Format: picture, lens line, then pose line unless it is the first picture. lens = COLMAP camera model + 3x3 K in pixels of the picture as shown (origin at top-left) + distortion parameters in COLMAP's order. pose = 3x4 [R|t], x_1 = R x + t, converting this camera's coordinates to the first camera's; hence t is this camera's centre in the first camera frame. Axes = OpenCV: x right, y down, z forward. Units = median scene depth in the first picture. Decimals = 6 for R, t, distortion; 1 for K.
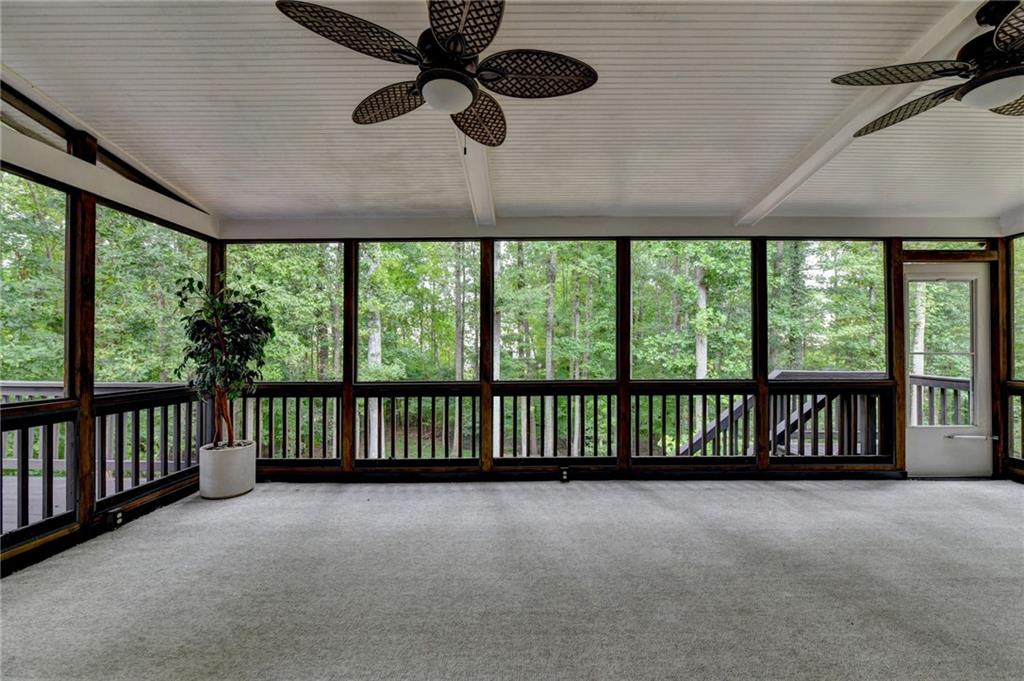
lens RADIAL K [[414.9, 0, 516.9], [0, 414.9, 341.3], [0, 0, 1]] dist [-0.006358, -0.000708]
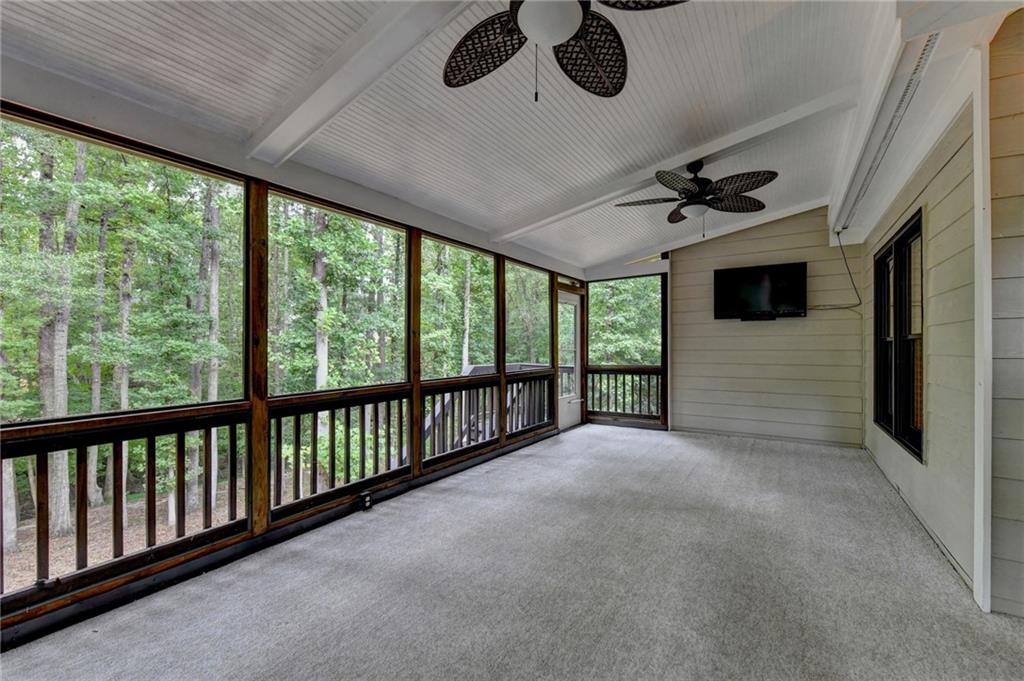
lens RADIAL K [[414.9, 0, 516.1], [0, 414.9, 347.0], [0, 0, 1]] dist [-0.006358, -0.000708]
pose [[0.545474, -0.003406, 0.838121, -0.414252], [-0.008868, 0.999912, 0.009835, 0.004305], [-0.838081, -0.012798, 0.545396, 0.306570]]
